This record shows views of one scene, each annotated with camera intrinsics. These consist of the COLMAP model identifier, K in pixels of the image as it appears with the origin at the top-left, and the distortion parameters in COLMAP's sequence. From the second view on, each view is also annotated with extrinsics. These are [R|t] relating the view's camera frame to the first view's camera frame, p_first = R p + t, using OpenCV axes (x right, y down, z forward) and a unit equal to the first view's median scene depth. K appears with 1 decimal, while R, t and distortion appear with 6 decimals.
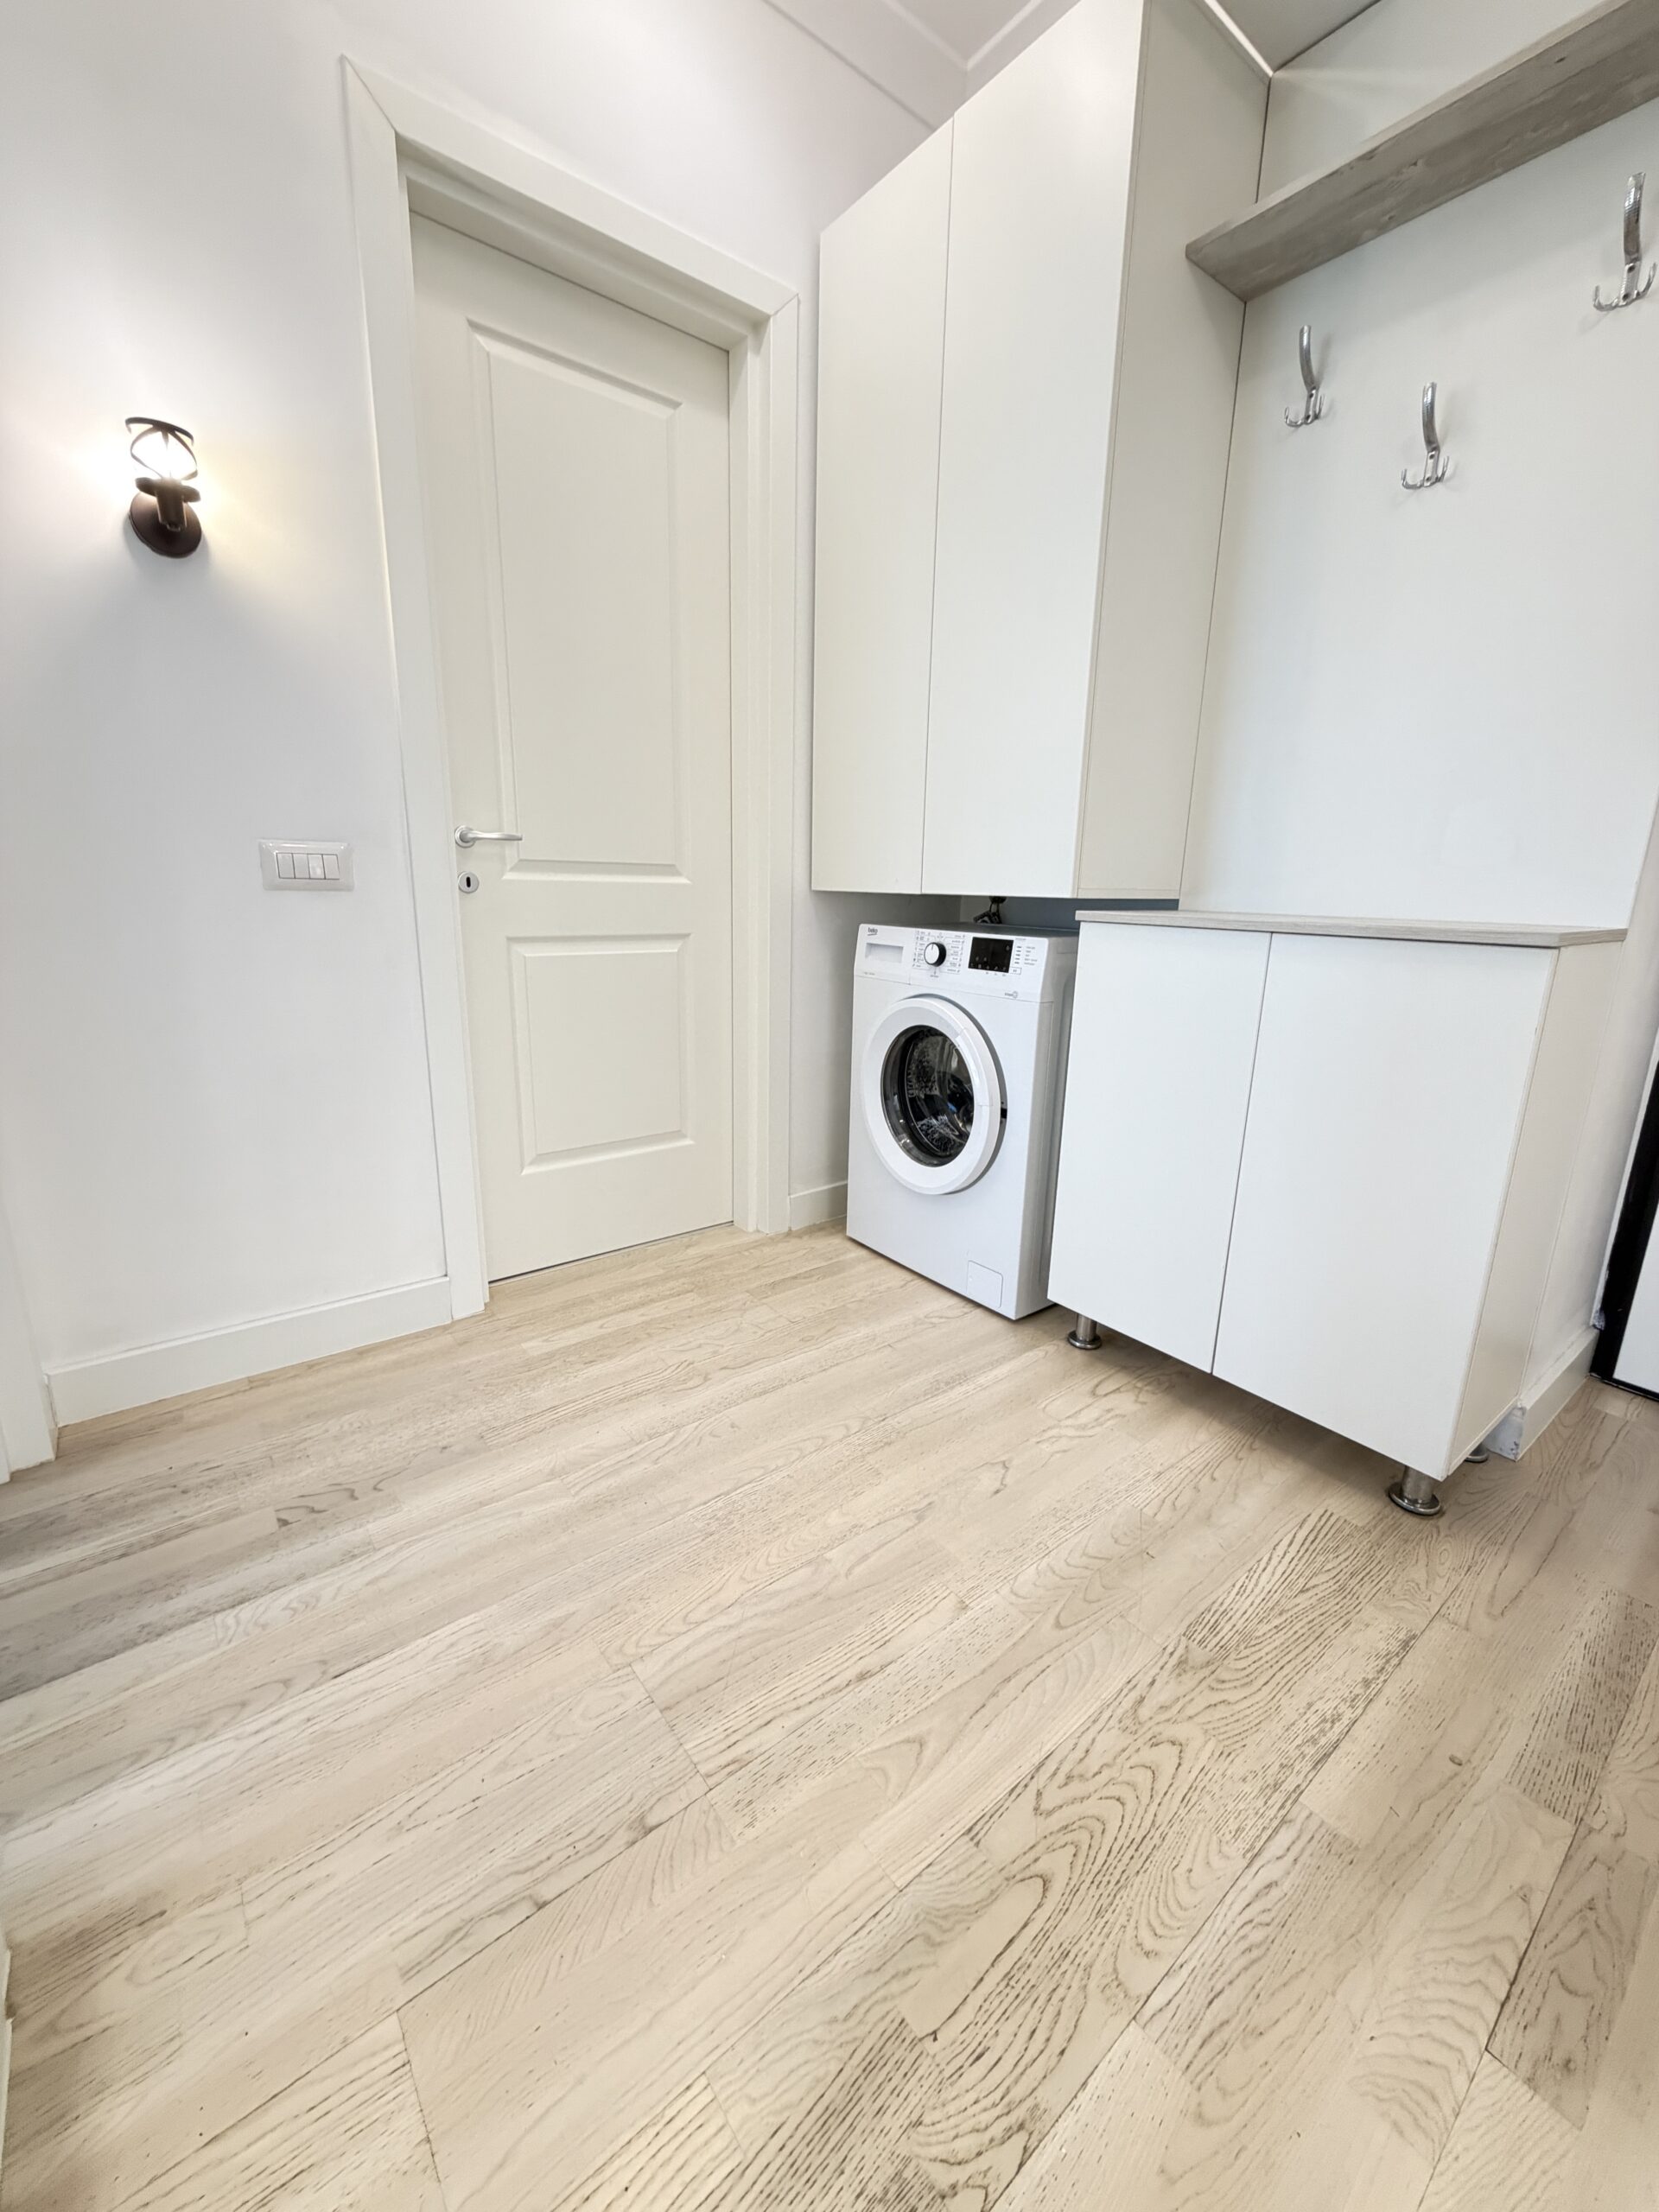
lens RADIAL K [[881.1, 0, 833.7], [0, 881.1, 1102.9], [0, 0, 1]] dist [-0.003657, 0.000677]
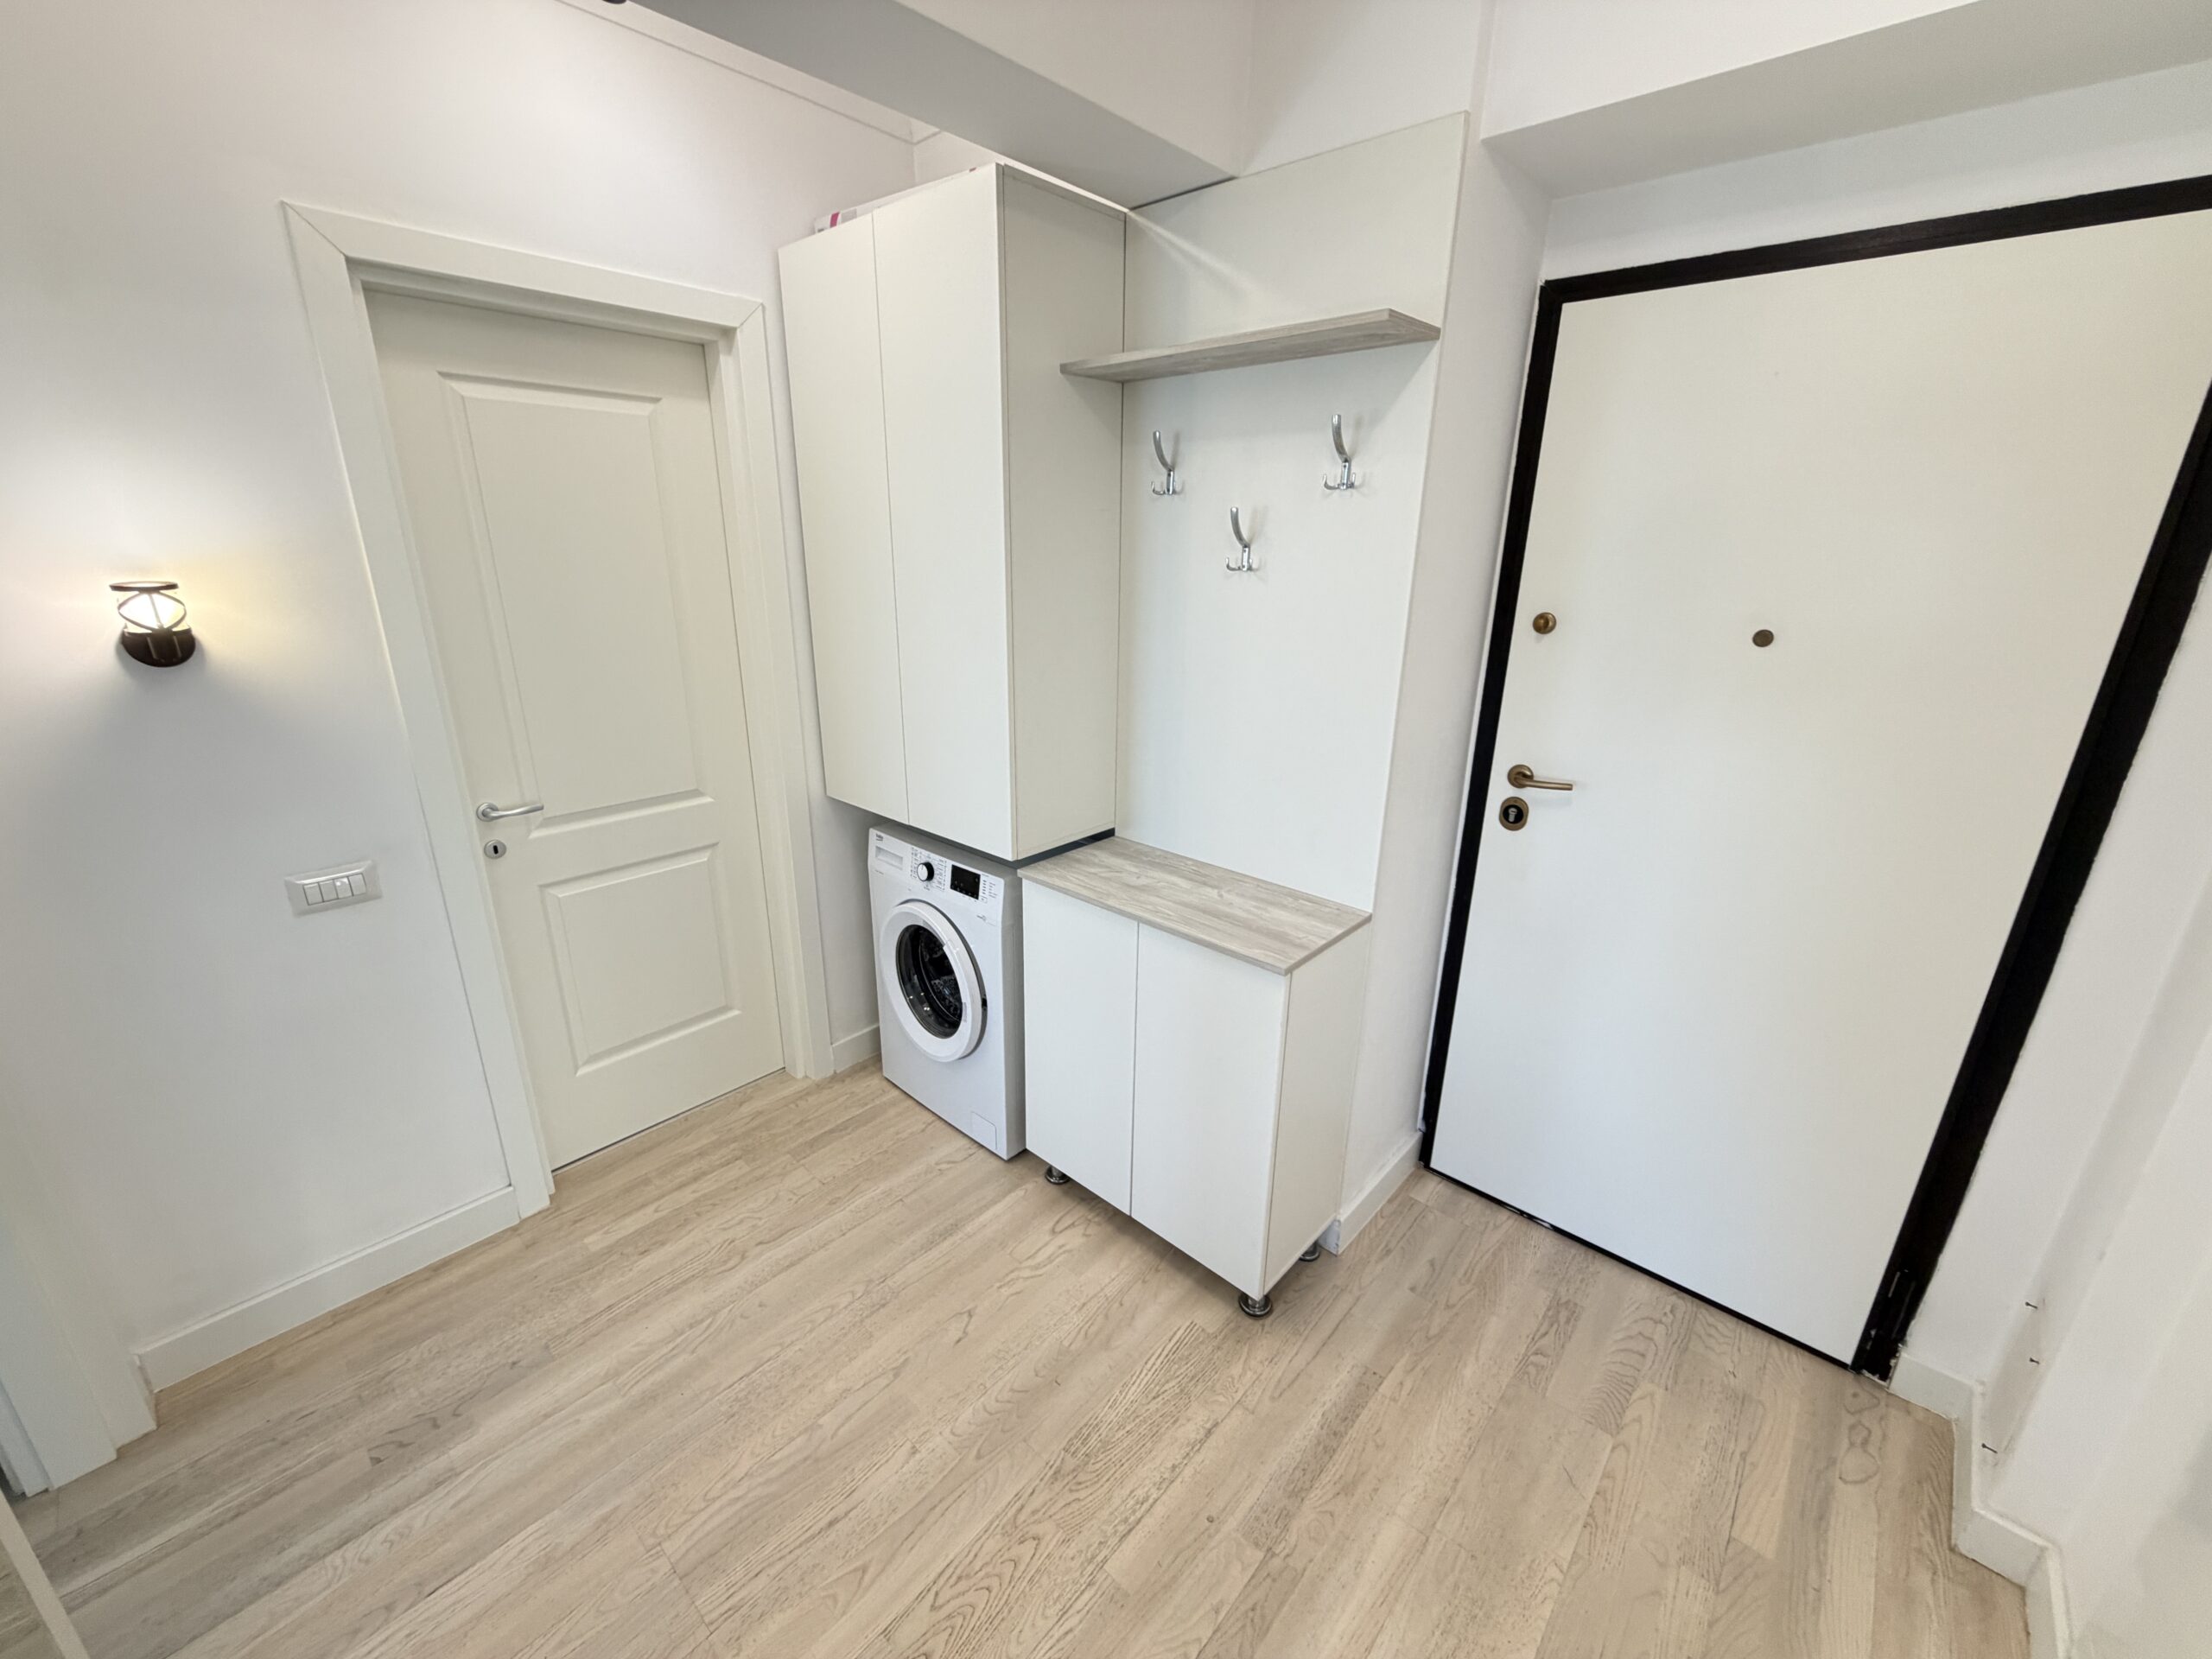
lens RADIAL K [[881.1, 0, 1102.3], [0, 881.1, 828.6], [0, 0, 1]] dist [-0.003657, 0.000677]
pose [[0.986672, -0.058806, 0.151723, 0.239453], [0.046651, 0.995502, 0.082464, -0.435731], [-0.155890, -0.074287, 0.984977, -0.304149]]
